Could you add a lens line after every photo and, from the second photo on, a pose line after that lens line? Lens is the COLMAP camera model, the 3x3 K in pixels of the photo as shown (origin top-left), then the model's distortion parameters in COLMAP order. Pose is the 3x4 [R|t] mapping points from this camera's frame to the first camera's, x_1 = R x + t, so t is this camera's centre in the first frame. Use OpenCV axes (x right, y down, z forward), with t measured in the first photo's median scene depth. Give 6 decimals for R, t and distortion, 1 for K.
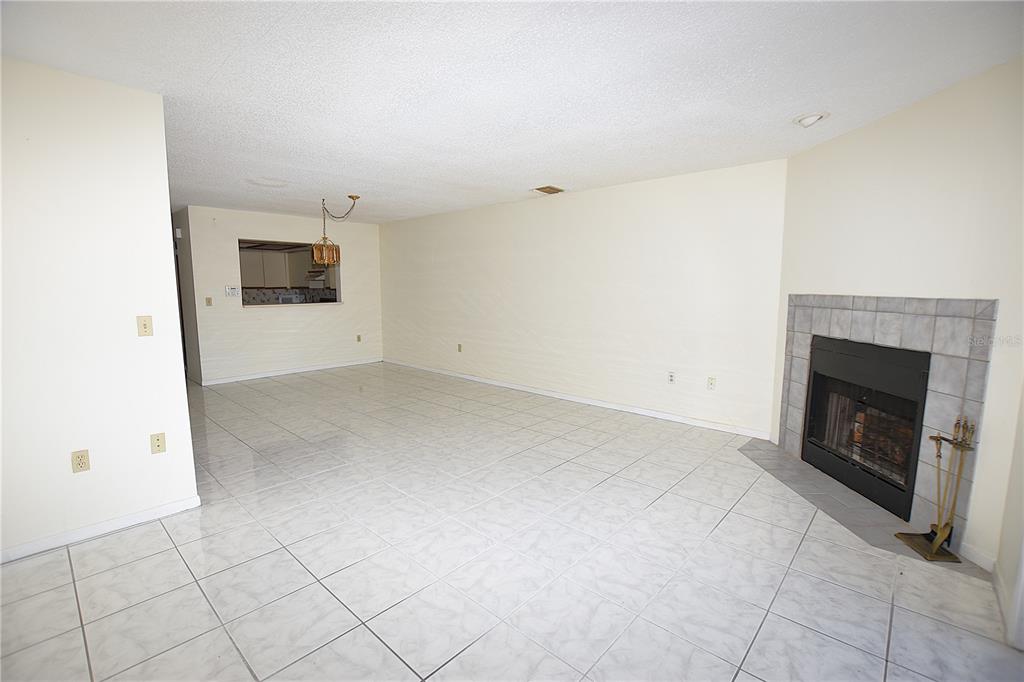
lens RADIAL K [[460.0, 0, 512.0], [0, 460.0, 341.0], [0, 0, 1]] dist [0.000410, 0.000021]
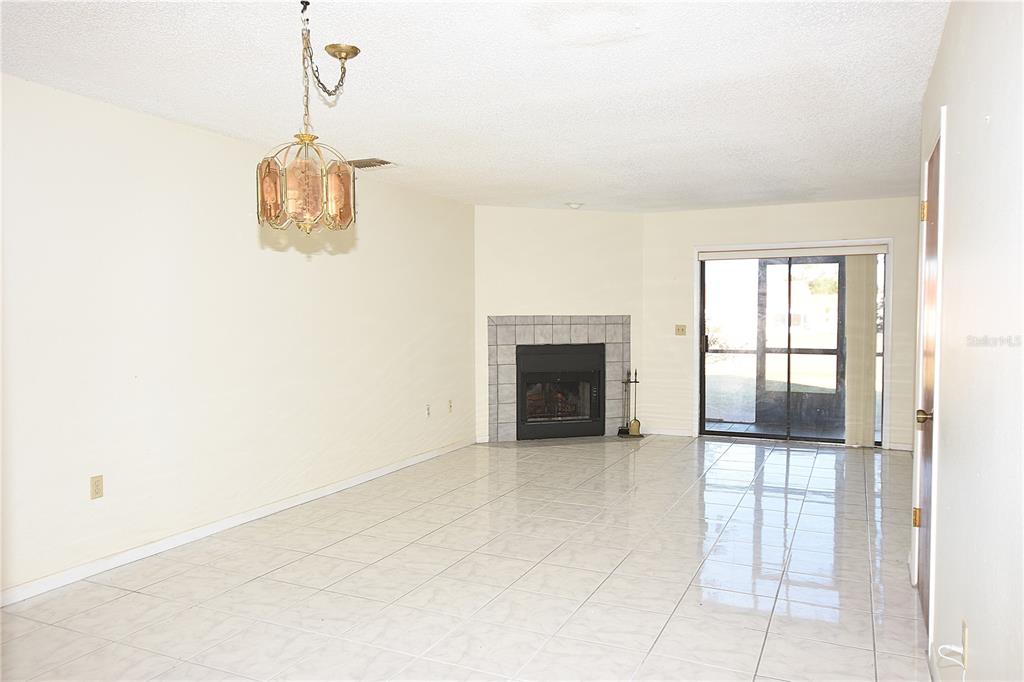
lens RADIAL K [[733.4, 0, 512.0], [0, 733.4, 341.0], [0, 0, 1]] dist [0.002948, -0.000218]
pose [[-0.298383, -0.036937, 0.953731, -1.610695], [0.117169, 0.990275, 0.075010, -0.218792], [-0.947227, 0.134129, -0.291154, 1.895742]]
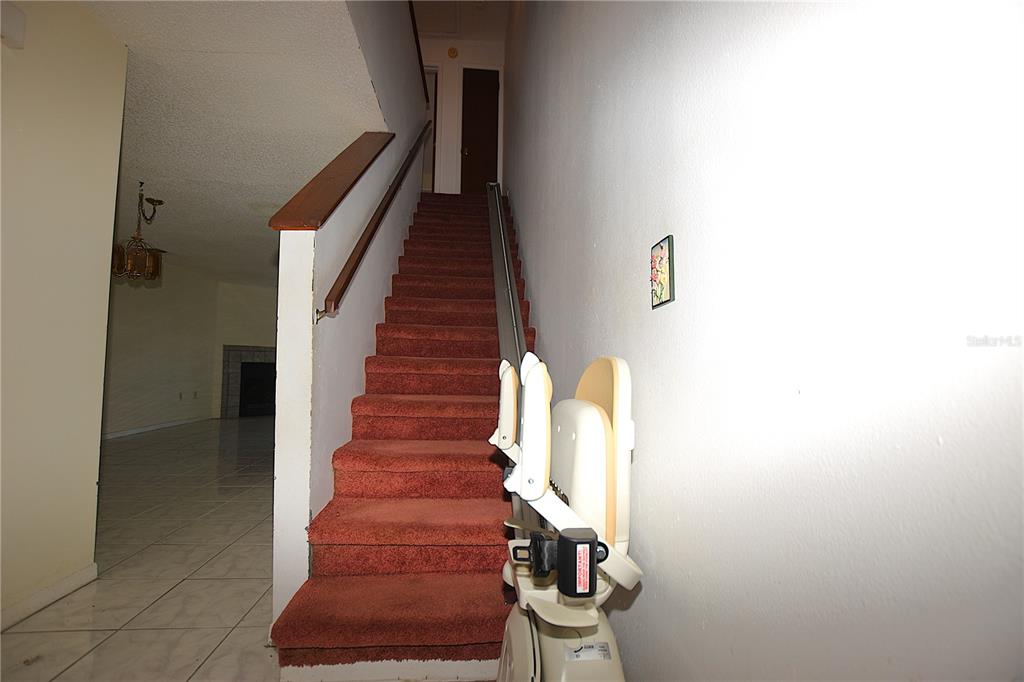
lens RADIAL K [[458.4, 0, 512.0], [0, 458.4, 341.0], [0, 0, 1]] dist [-0.028626, -0.000016]
pose [[-0.741928, 0.031459, 0.669742, -2.242100], [0.069729, 0.997102, 0.030409, -0.112514], [-0.666844, 0.069261, -0.741971, 2.078336]]
